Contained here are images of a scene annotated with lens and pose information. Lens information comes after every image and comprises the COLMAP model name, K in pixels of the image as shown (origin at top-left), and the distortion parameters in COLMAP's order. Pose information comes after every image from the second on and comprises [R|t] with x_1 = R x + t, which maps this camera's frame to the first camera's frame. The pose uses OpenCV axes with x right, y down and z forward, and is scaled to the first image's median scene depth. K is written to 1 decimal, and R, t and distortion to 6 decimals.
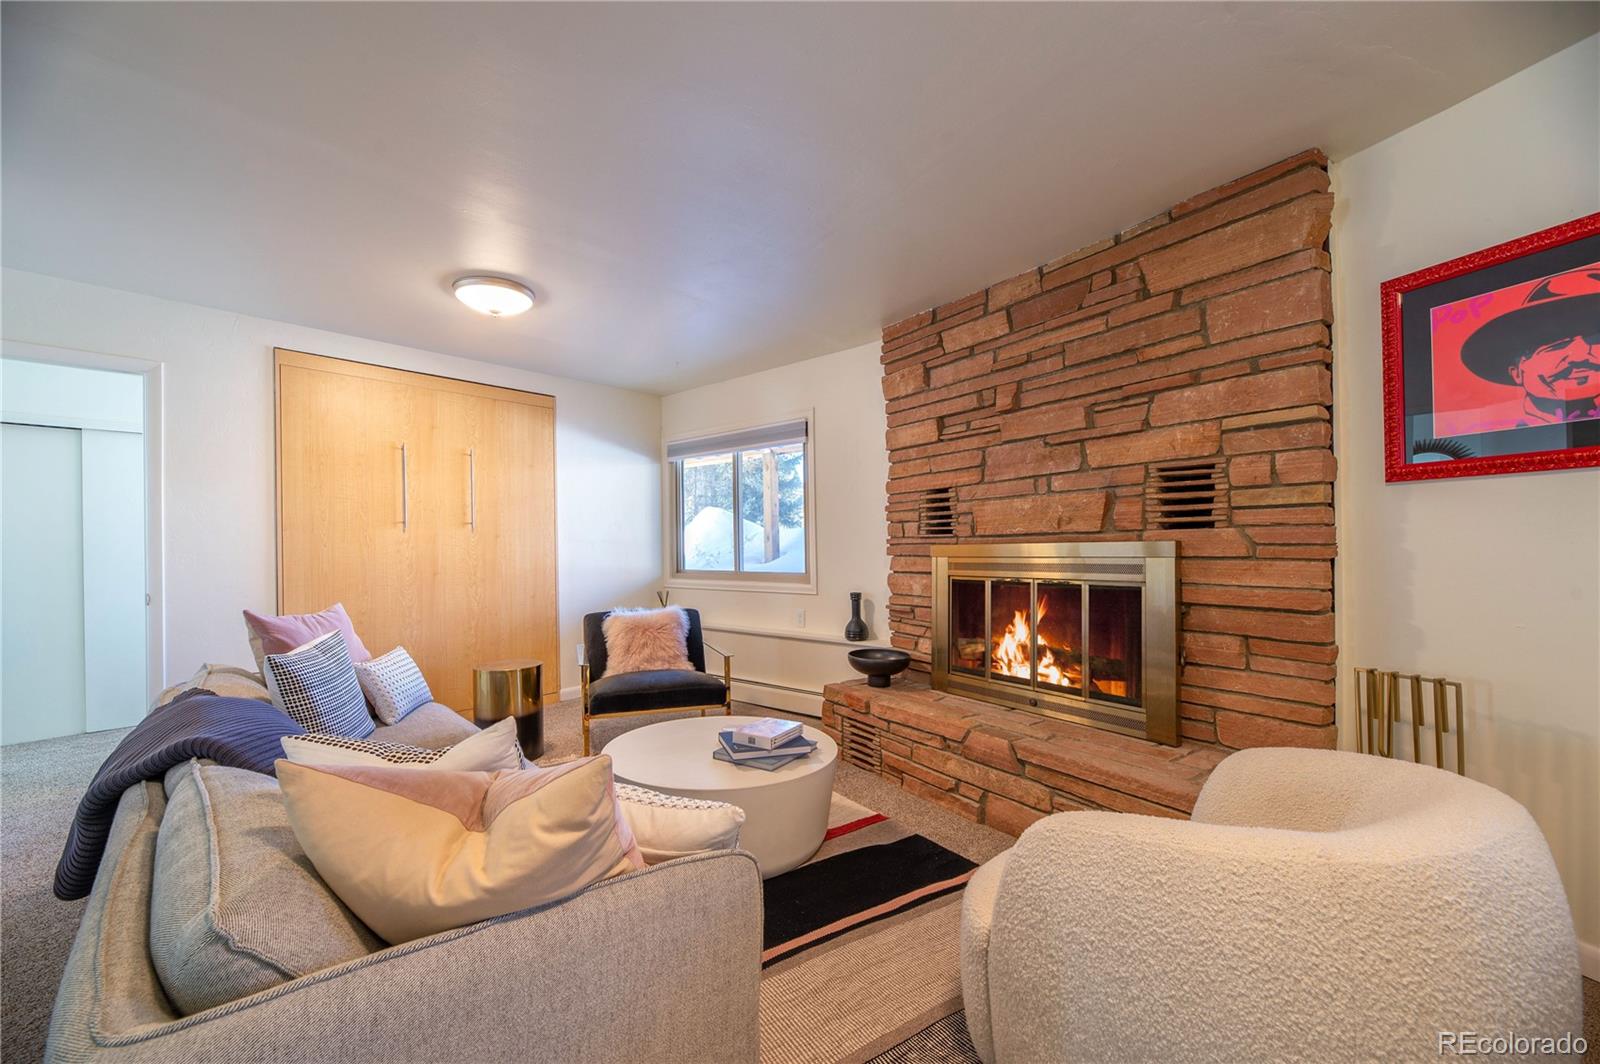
lens RADIAL K [[640.4, 0, 782.0], [0, 640.4, 545.5], [0, 0, 1]] dist [-0.003259, -0.000027]
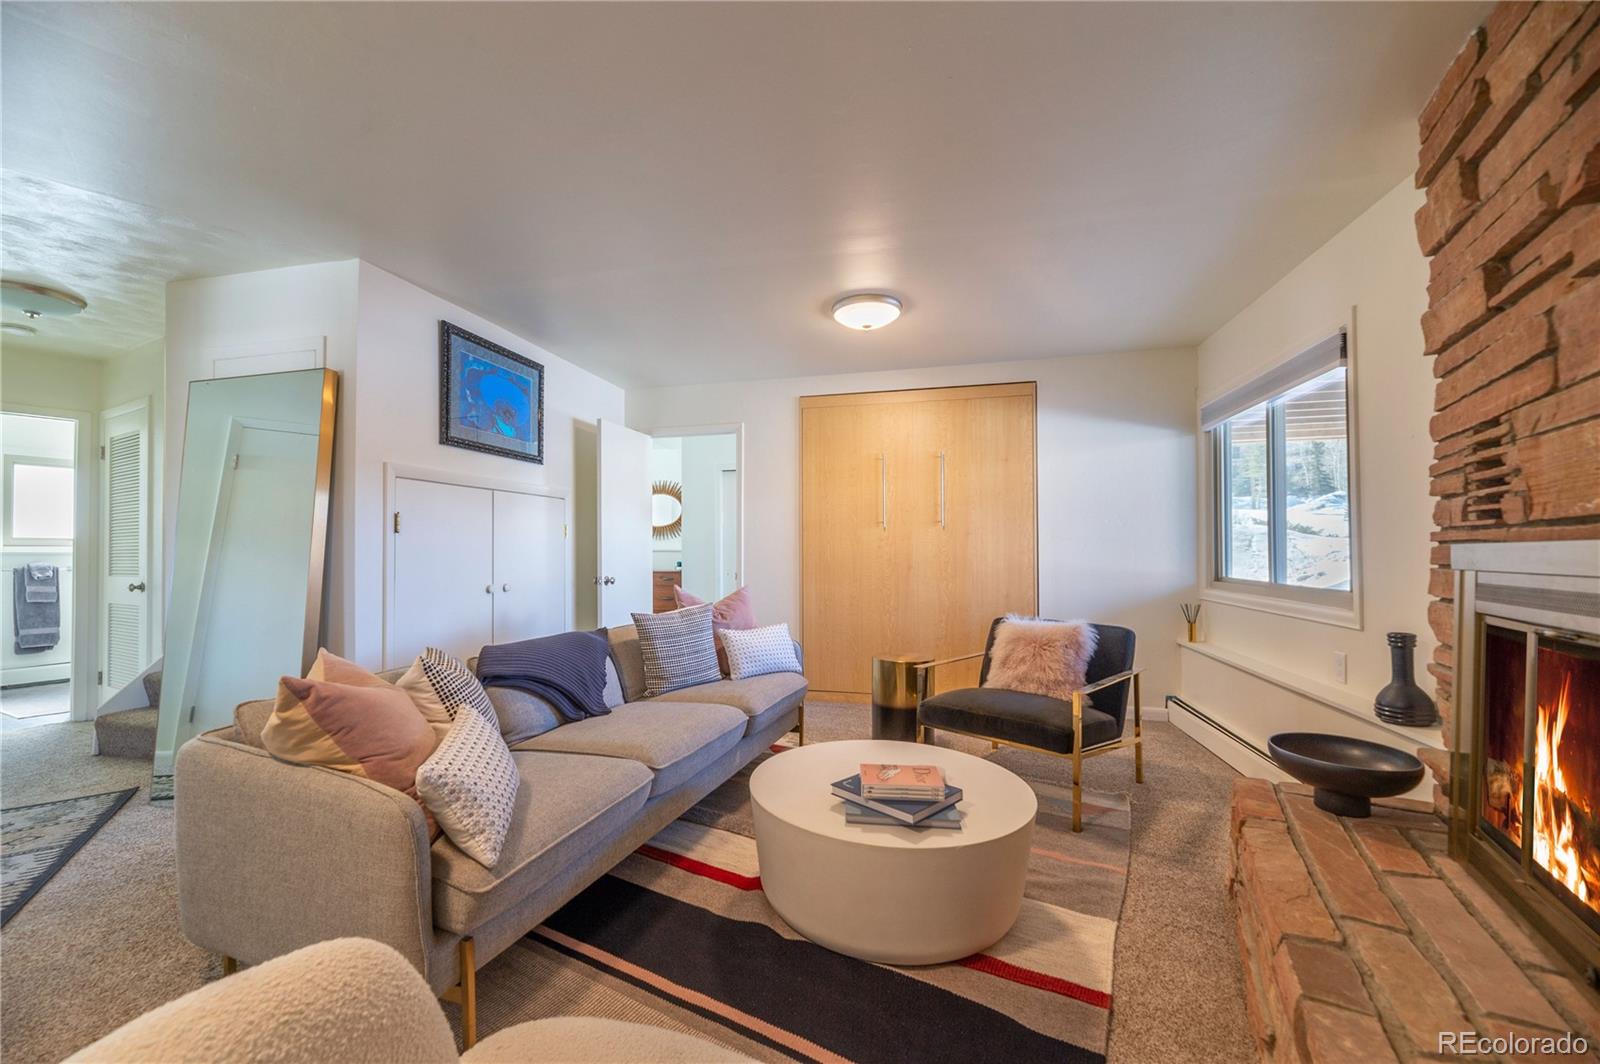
lens RADIAL K [[640.4, 0, 782.0], [0, 640.4, 545.5], [0, 0, 1]] dist [-0.003259, -0.000027]
pose [[0.451154, 0.007694, -0.892413, 0.390723], [-0.005422, 0.999968, 0.005880, 0.000156], [0.892430, 0.002186, 0.451181, 0.330522]]
